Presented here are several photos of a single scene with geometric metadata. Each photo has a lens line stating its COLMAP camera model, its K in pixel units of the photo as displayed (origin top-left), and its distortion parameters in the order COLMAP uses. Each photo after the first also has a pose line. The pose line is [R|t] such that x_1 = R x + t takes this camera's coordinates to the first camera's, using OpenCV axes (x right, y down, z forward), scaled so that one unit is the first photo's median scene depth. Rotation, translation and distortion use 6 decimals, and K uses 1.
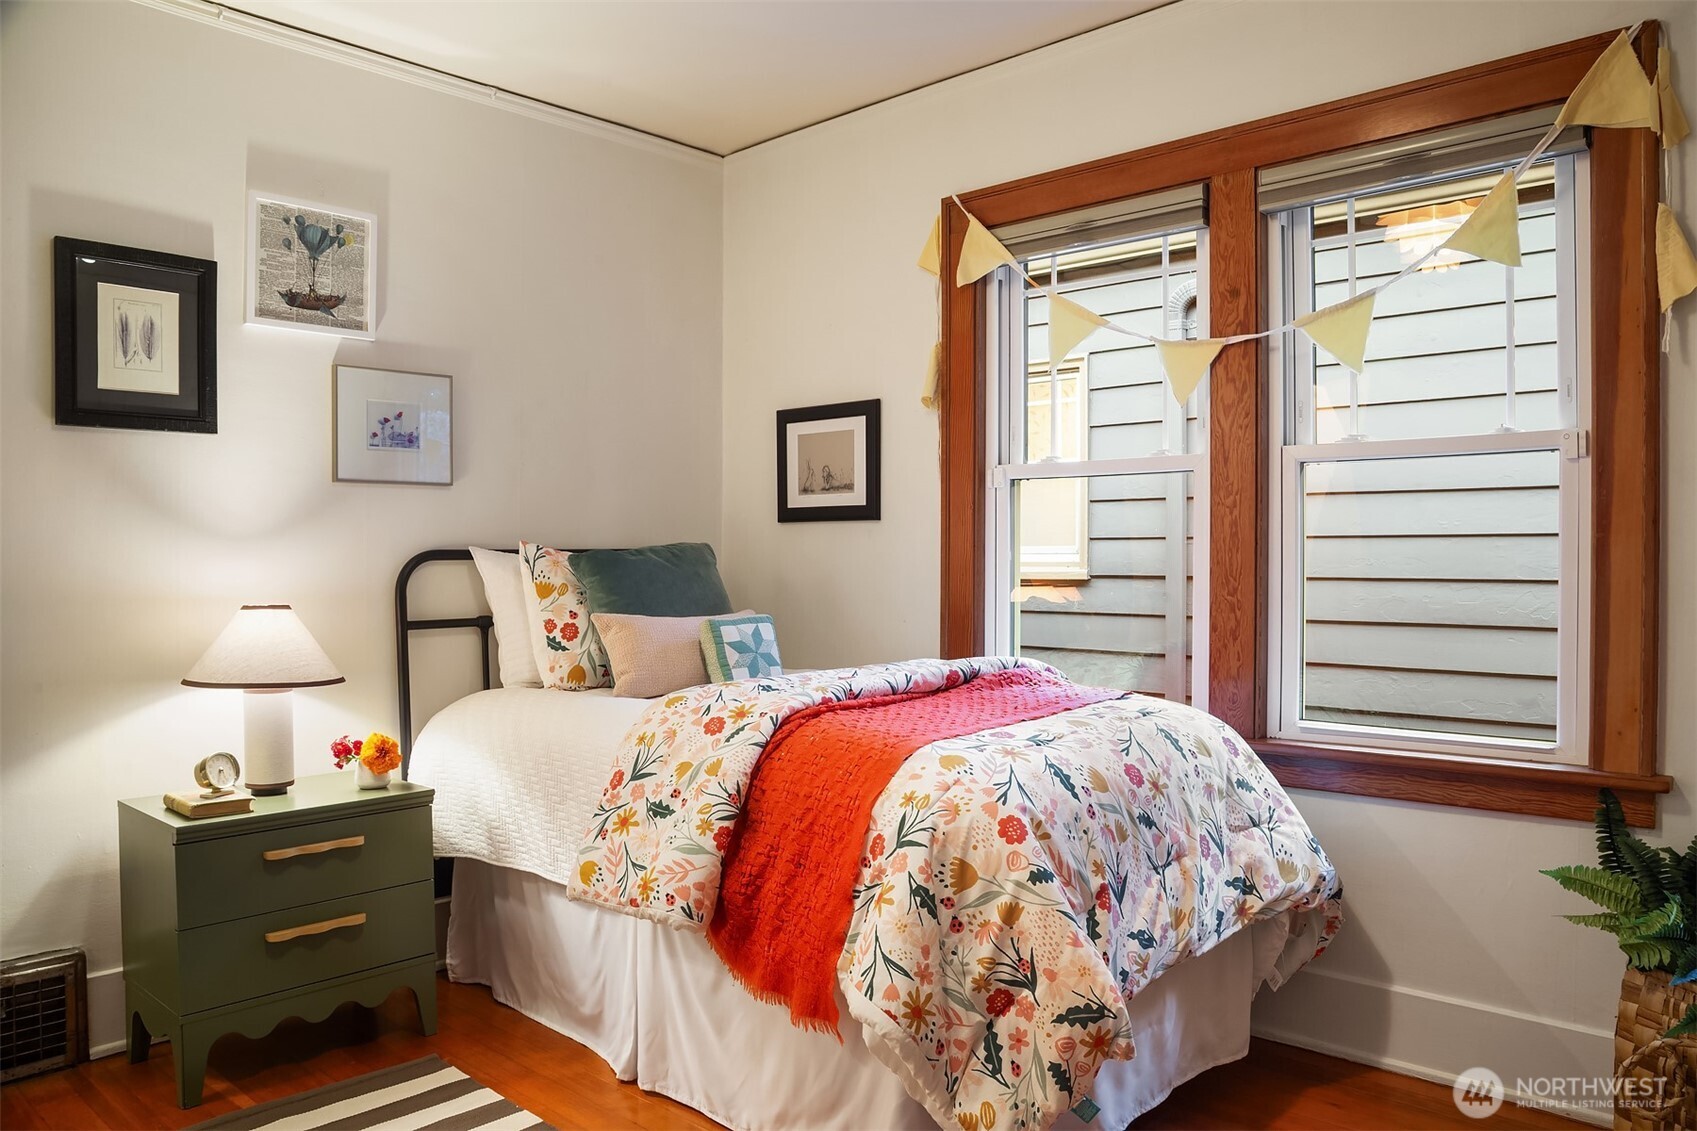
lens RADIAL K [[1215.6, 0, 848.5], [0, 1215.6, 565.5], [0, 0, 1]] dist [-0.070640, 0.005794]
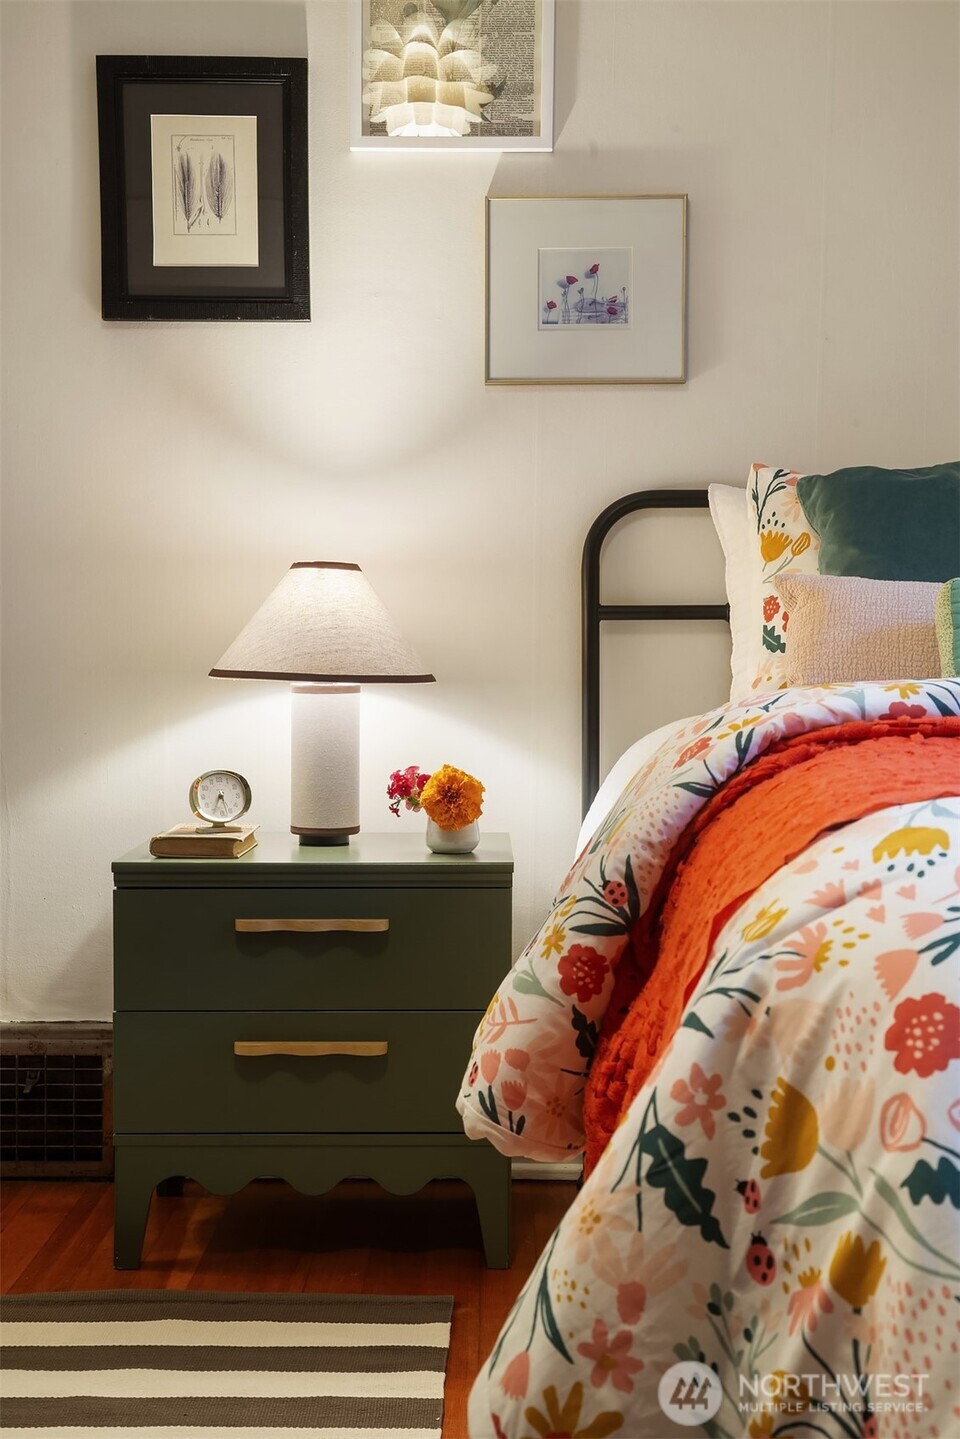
lens RADIAL K [[1729.0, 0, 480.0], [0, 1729.0, 719.5], [0, 0, 1]] dist [0.094379, 0.011208]
pose [[0.672917, 0.040651, -0.738601, 0.311032], [-0.011498, 0.998943, 0.044504, 0.080453], [0.739629, -0.021455, 0.672673, 0.427542]]
